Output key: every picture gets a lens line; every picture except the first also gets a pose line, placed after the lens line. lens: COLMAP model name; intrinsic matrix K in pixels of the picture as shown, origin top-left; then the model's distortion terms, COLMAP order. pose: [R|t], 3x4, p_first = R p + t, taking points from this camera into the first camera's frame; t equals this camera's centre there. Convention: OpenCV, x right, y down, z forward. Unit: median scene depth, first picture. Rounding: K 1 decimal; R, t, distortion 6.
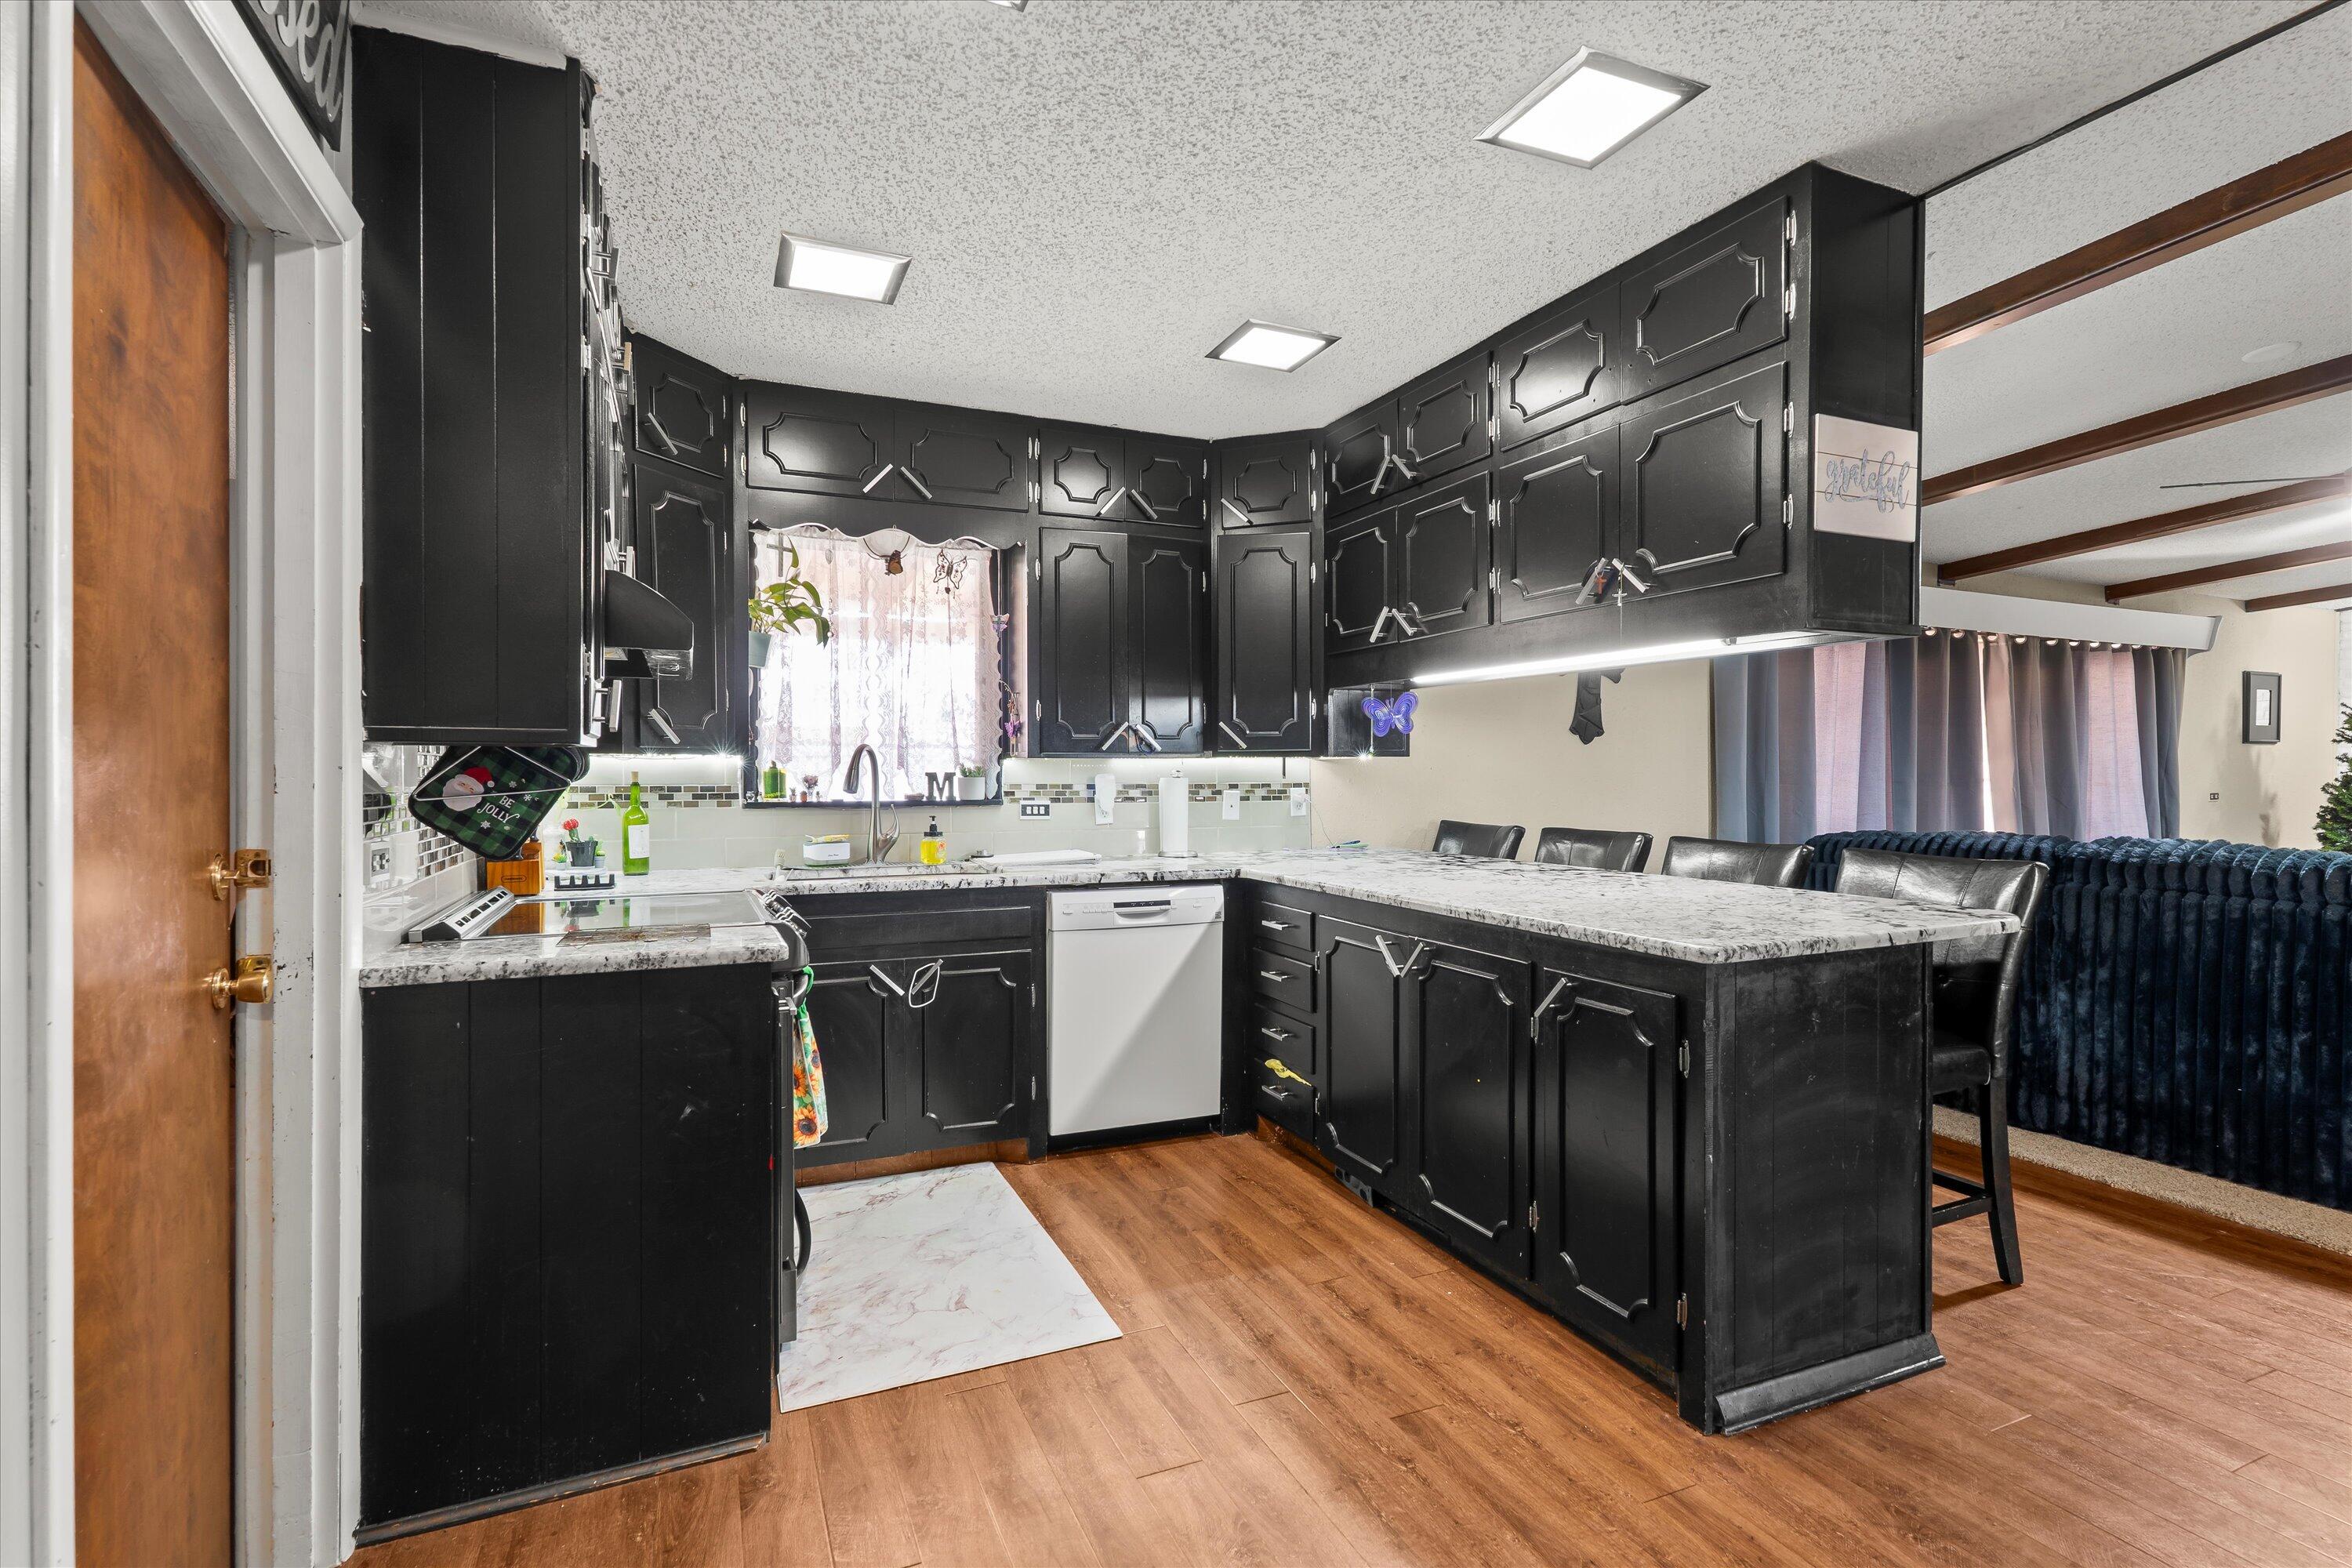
lens RADIAL K [[1104.9, 0, 1185.5], [0, 1104.9, 787.4], [0, 0, 1]] dist [0.005229, 0.001558]
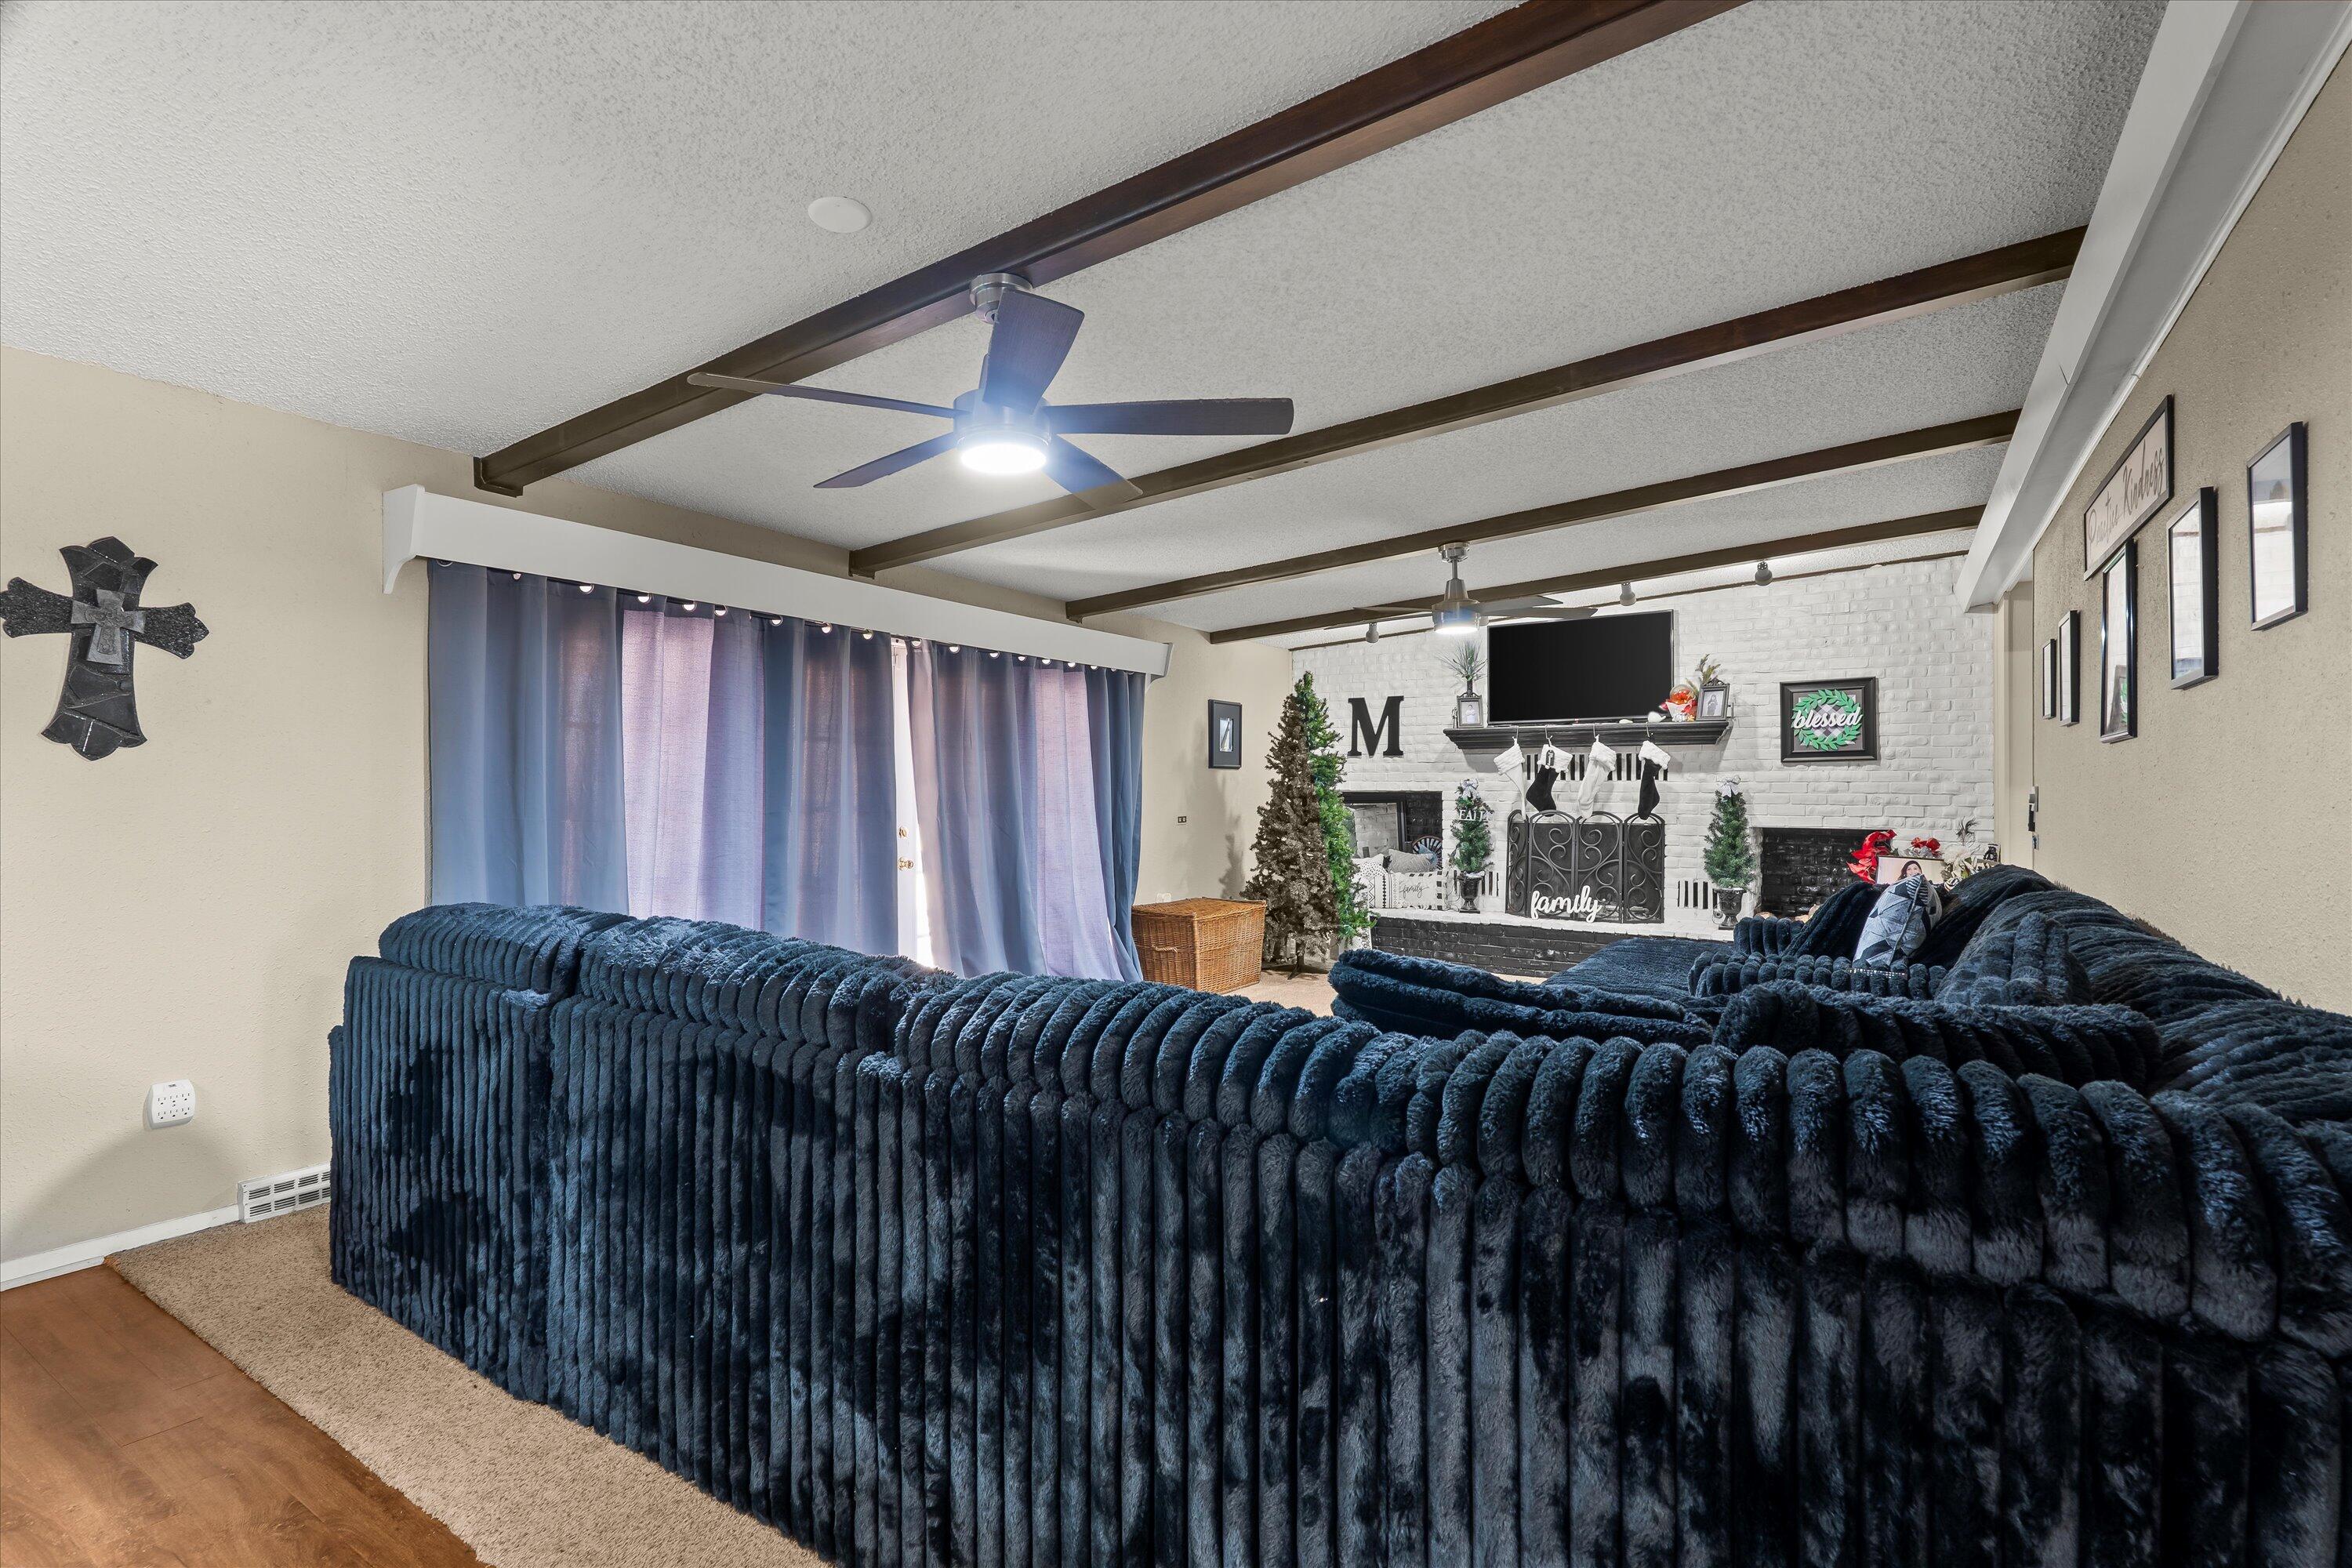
lens RADIAL K [[1104.9, 0, 1182.5], [0, 1104.9, 779.9], [0, 0, 1]] dist [0.005229, 0.001558]
pose [[0.836430, 0.005791, 0.548043, 0.408067], [0.003932, 0.999855, -0.016567, -0.012858], [-0.548059, 0.016012, 0.836286, 0.161154]]
